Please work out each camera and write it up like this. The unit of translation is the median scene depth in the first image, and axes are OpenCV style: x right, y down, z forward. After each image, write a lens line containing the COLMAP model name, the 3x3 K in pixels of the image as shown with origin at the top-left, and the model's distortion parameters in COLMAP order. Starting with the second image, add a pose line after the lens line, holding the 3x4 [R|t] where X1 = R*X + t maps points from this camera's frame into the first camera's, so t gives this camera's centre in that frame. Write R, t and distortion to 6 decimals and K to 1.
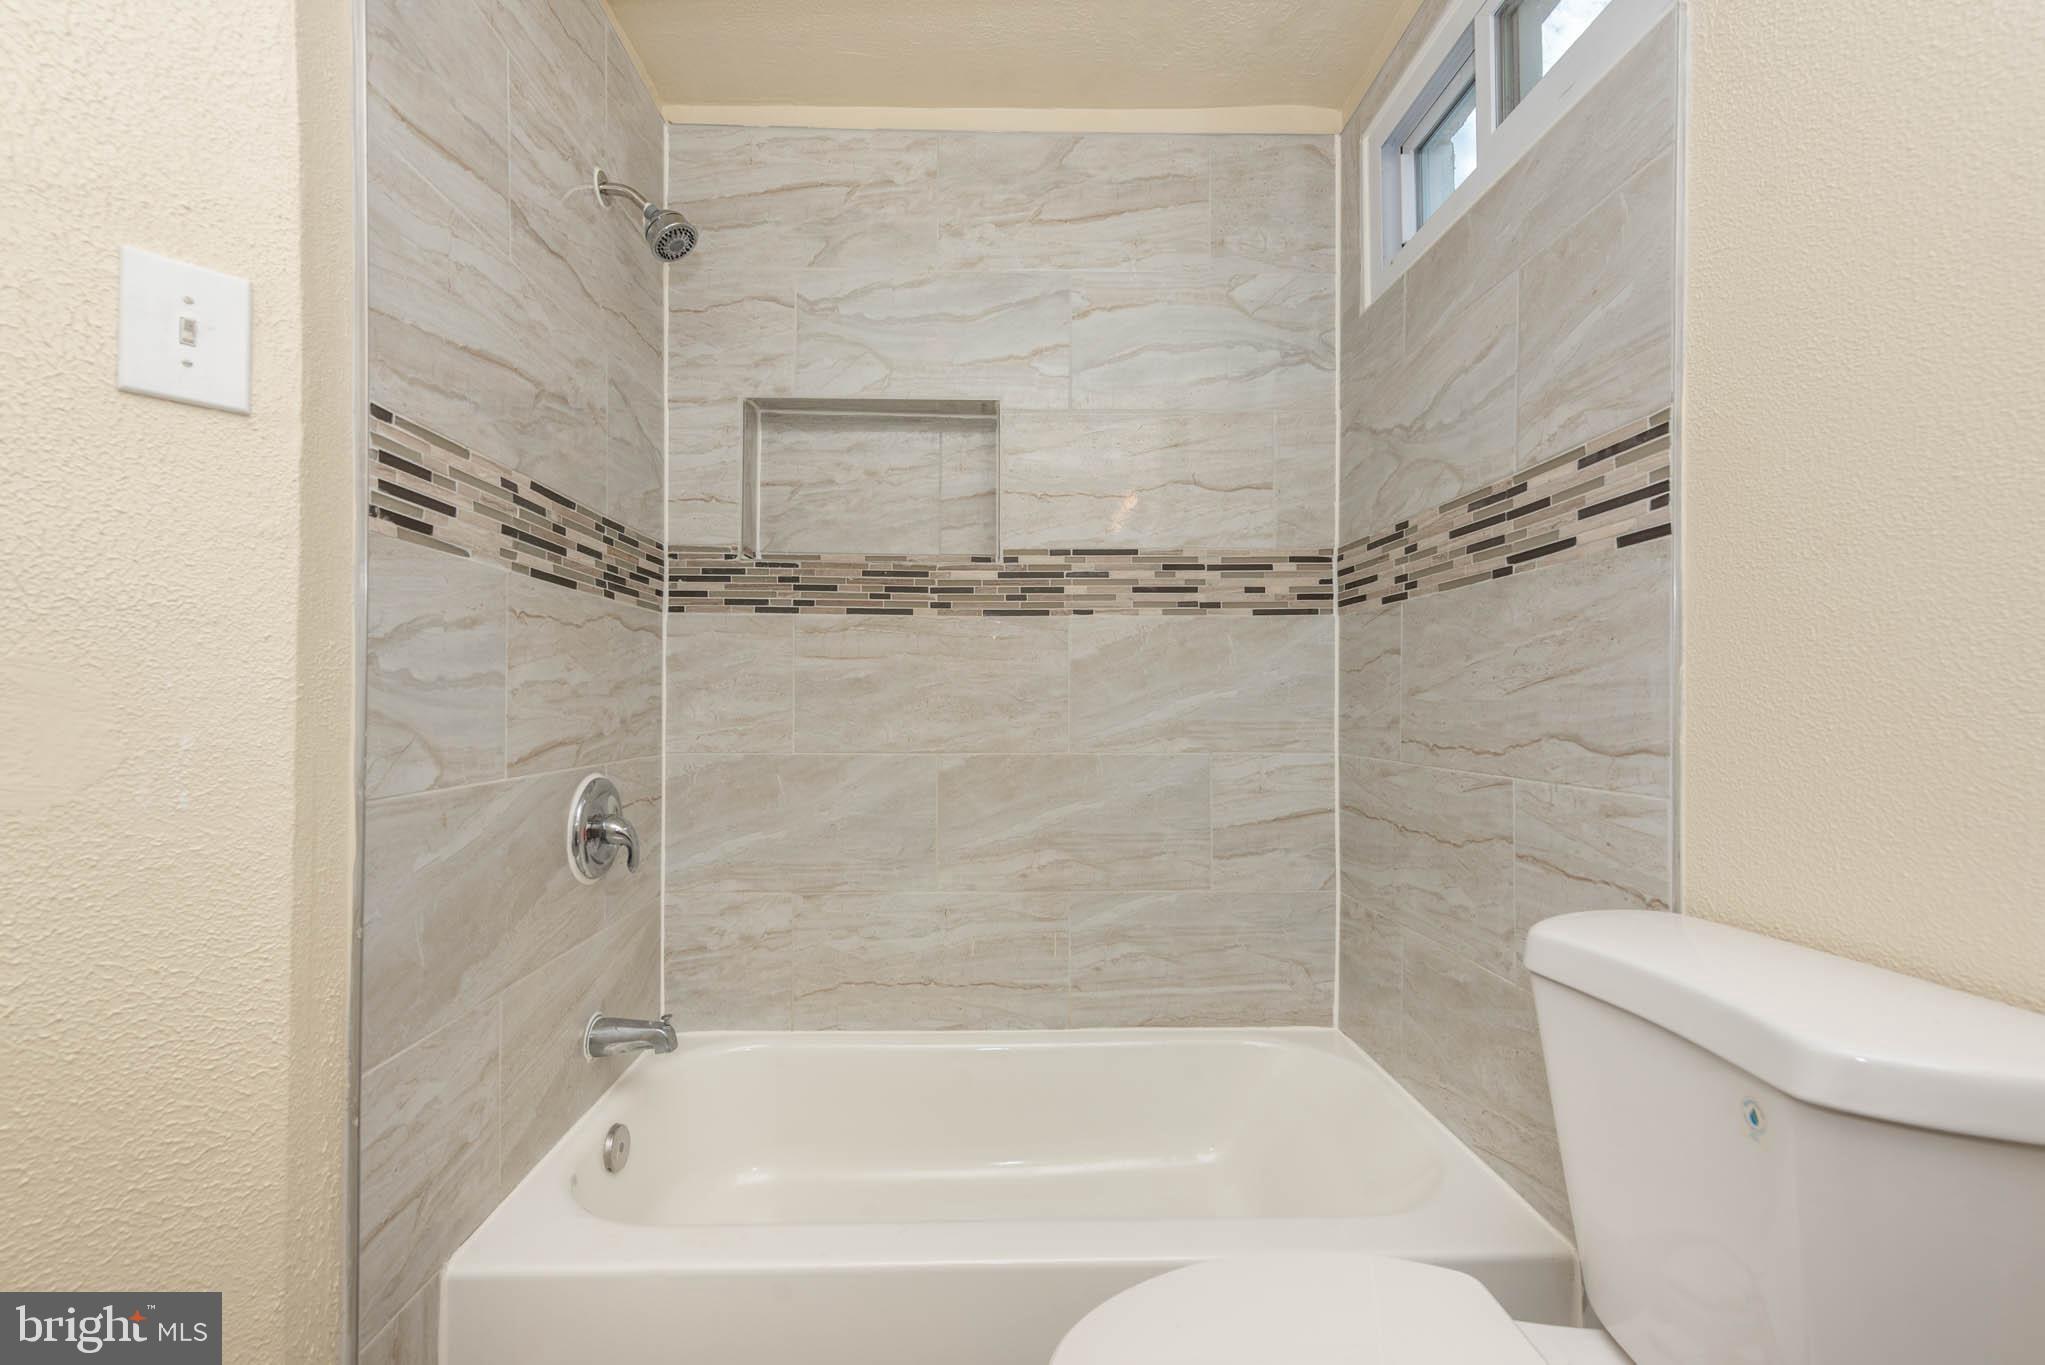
lens RADIAL K [[853.3, 0, 1025.2], [0, 853.3, 700.8], [0, 0, 1]] dist [0.011105, -0.000904]
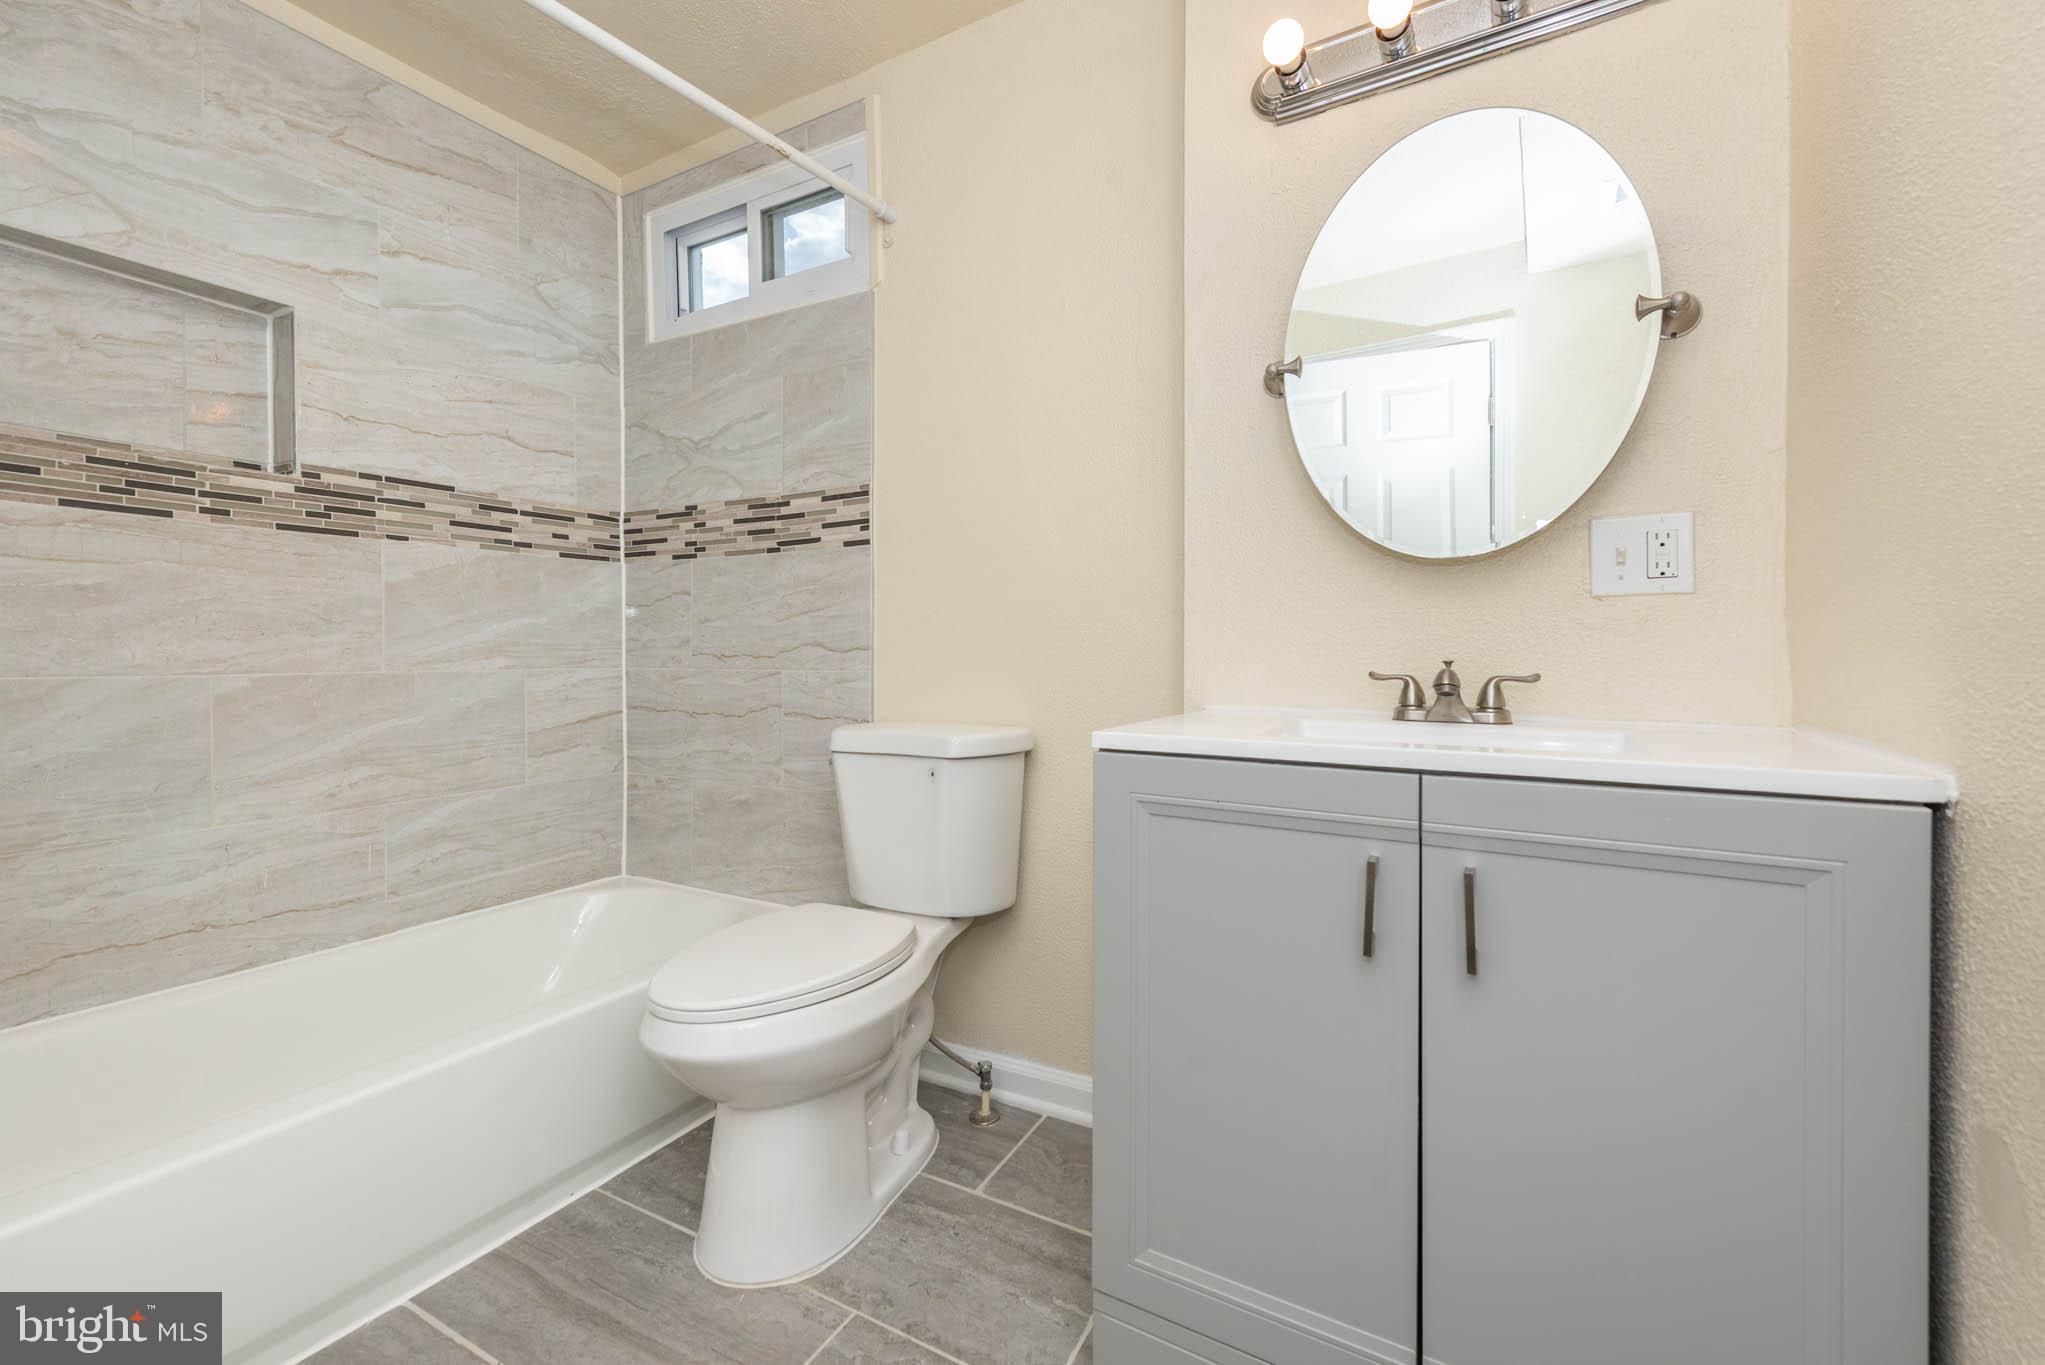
lens RADIAL K [[815.5, 0, 1026.6], [0, 815.5, 667.0], [0, 0, 1]] dist [0.001652, -0.001532]
pose [[0.522223, -0.014413, 0.852687, -0.389863], [-0.002684, 0.999824, 0.018543, 0.035018], [-0.852805, -0.011972, 0.522093, -0.192157]]
